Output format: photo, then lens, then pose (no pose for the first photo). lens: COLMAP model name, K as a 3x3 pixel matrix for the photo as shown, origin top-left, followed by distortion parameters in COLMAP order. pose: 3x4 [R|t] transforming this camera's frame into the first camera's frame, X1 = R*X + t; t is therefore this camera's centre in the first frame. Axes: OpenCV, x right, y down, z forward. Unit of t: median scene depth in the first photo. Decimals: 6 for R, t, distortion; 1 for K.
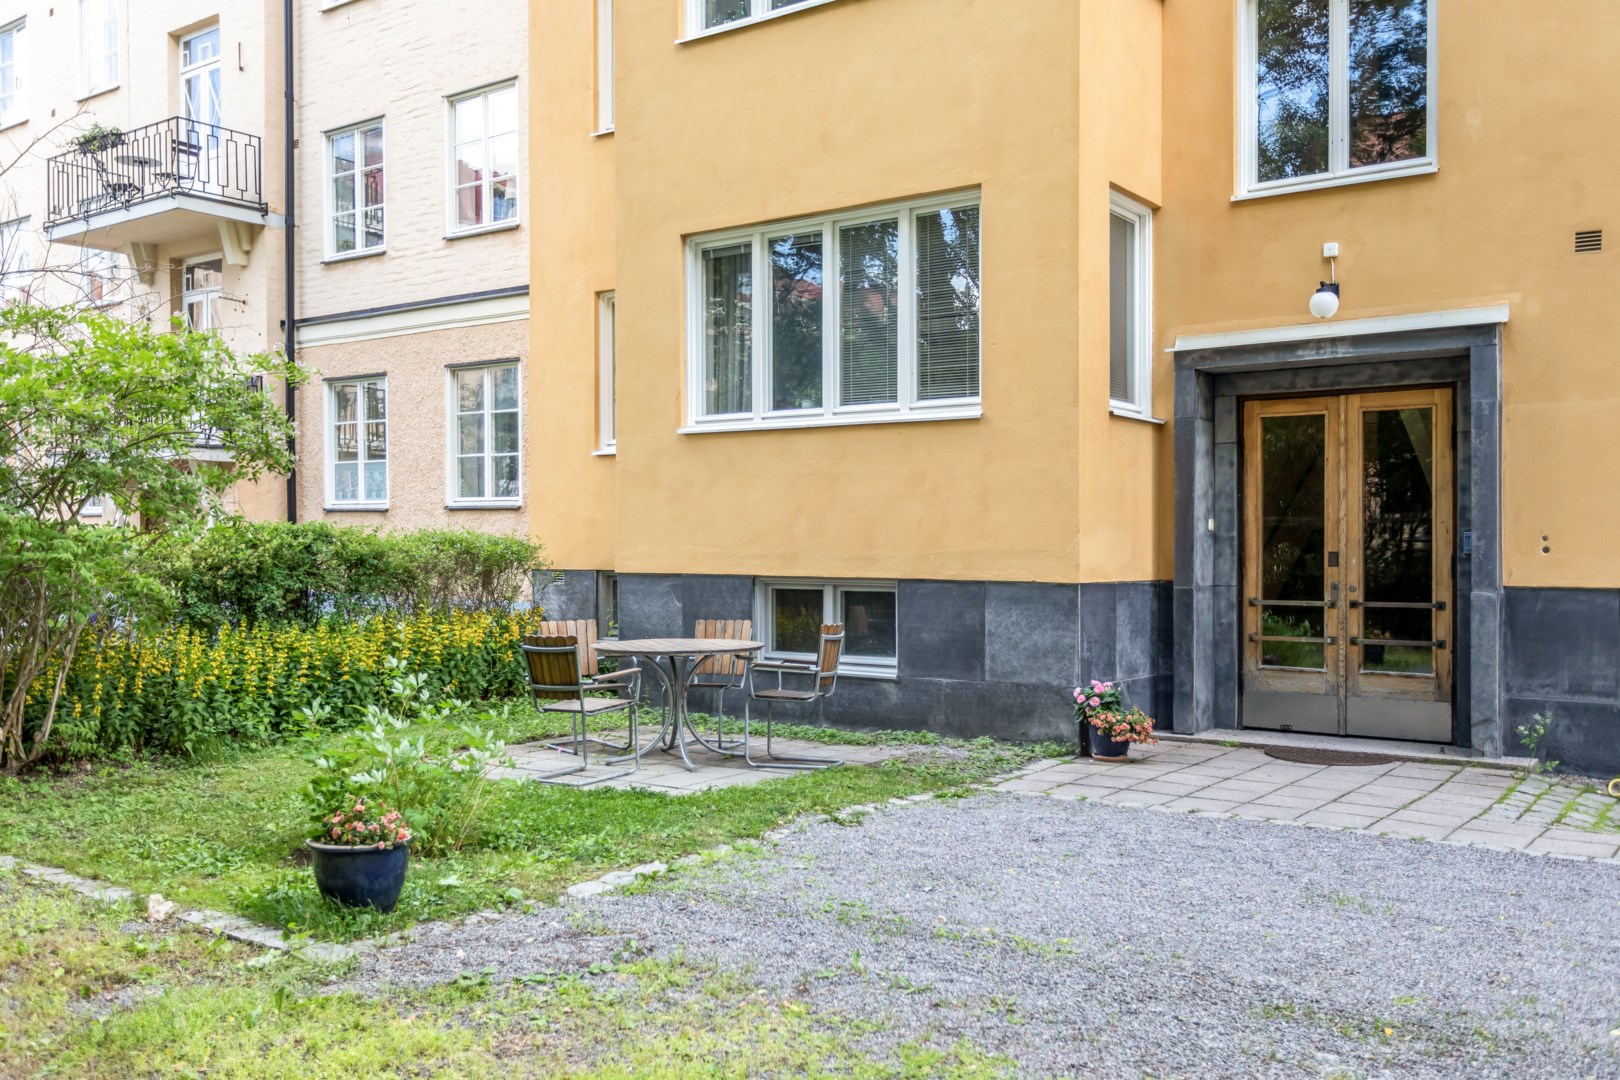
lens RADIAL K [[1409.4, 0, 810.7], [0, 1409.4, 543.6], [0, 0, 1]] dist [0.001592, 0.000748]
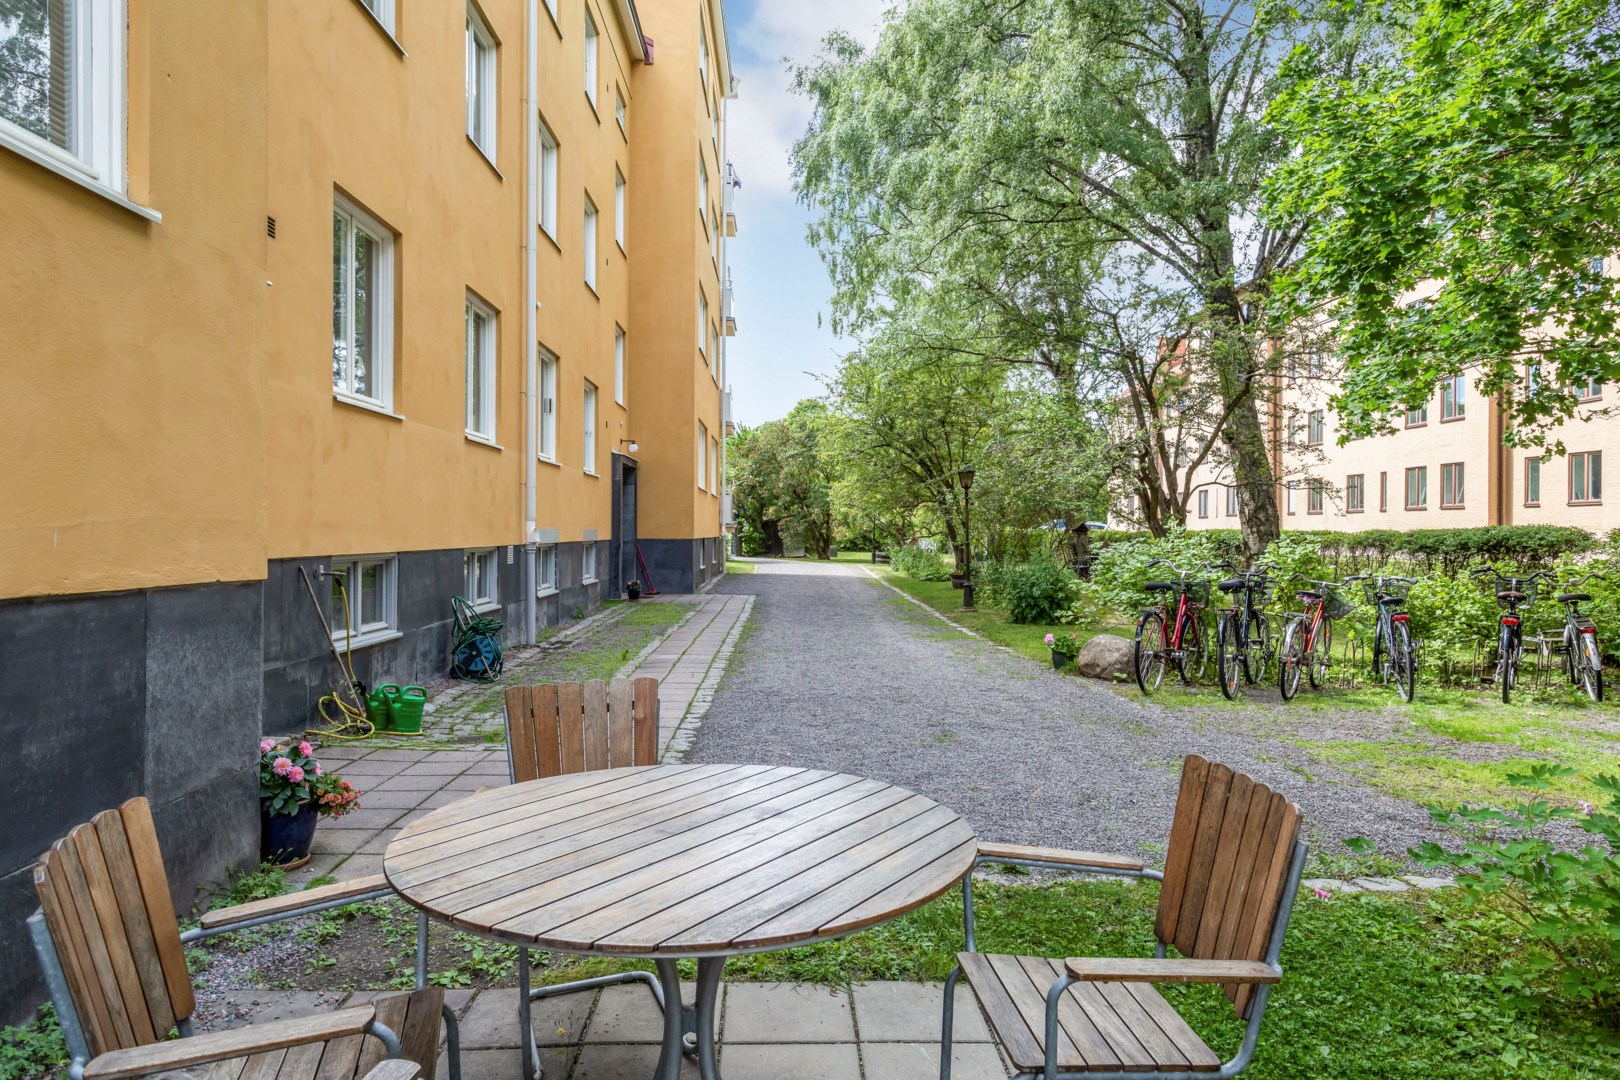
lens RADIAL K [[1014.4, 0, 808.0], [0, 1014.4, 536.1], [0, 0, 1]] dist [-0.000035, 0.000189]
pose [[-0.614510, -0.004382, 0.788897, -0.260710], [-0.005702, 0.999983, 0.001113, 0.008219], [-0.788888, -0.003815, -0.614525, 1.033564]]
